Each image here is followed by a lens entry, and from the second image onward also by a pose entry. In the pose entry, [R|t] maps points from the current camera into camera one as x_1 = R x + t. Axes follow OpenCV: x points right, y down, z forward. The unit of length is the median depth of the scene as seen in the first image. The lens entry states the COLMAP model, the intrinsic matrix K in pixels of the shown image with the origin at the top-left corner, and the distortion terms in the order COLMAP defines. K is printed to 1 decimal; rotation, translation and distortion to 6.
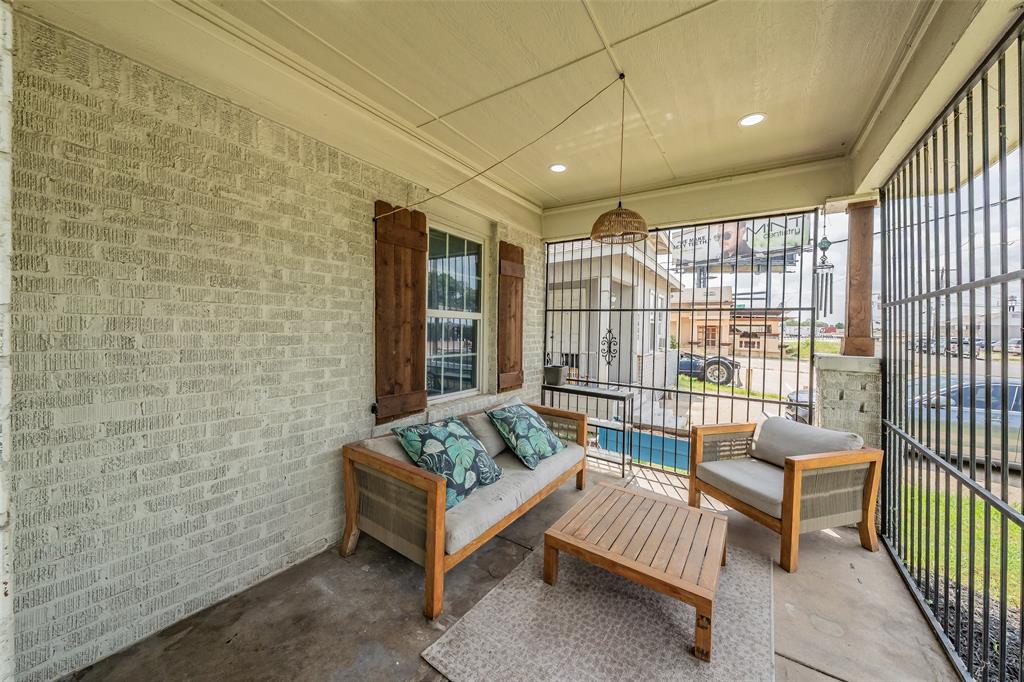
lens RADIAL K [[354.9, 0, 514.0], [0, 354.9, 333.0], [0, 0, 1]] dist [-0.000987, -0.000038]
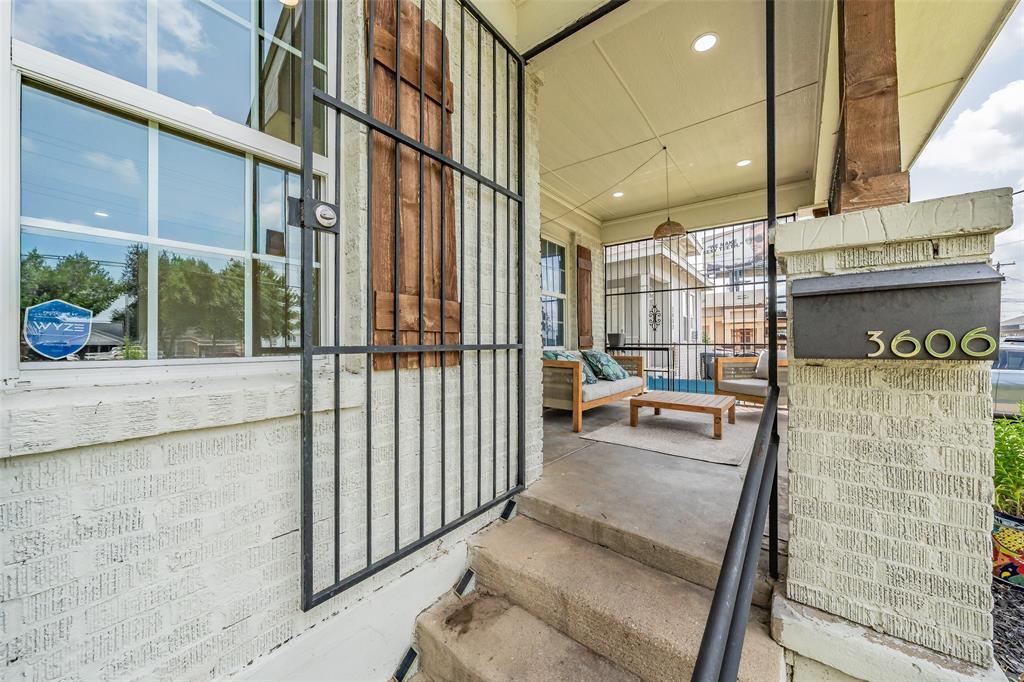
lens RADIAL K [[361.8, 0, 519.3], [0, 361.8, 340.5], [0, 0, 1]] dist [-0.000514, 0.000020]
pose [[0.998084, -0.027681, -0.055333, -0.204799], [0.026787, 0.999499, -0.016832, 0.151391], [0.055771, 0.015317, 0.998326, -0.491265]]
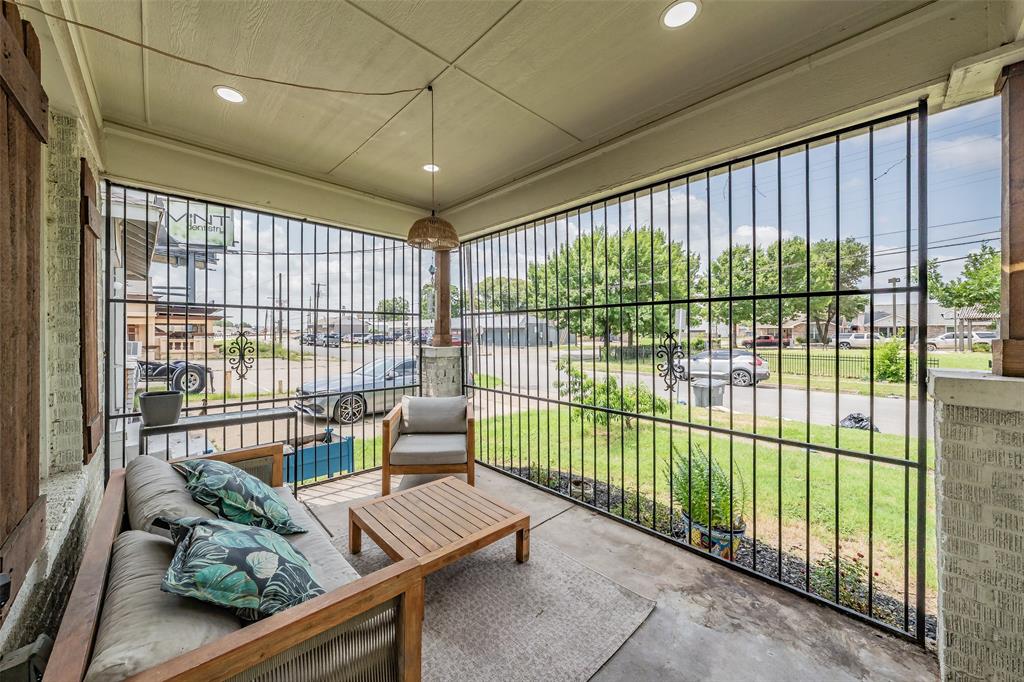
lens RADIAL K [[371.5, 0, 481.0], [0, 371.5, 332.5], [0, 0, 1]] dist [0.001209, 0.000058]
pose [[0.249806, -0.017759, 0.968133, -0.410149], [0.016476, 0.999765, 0.014088, -0.012955], [-0.968156, 0.012431, 0.250039, 0.335721]]
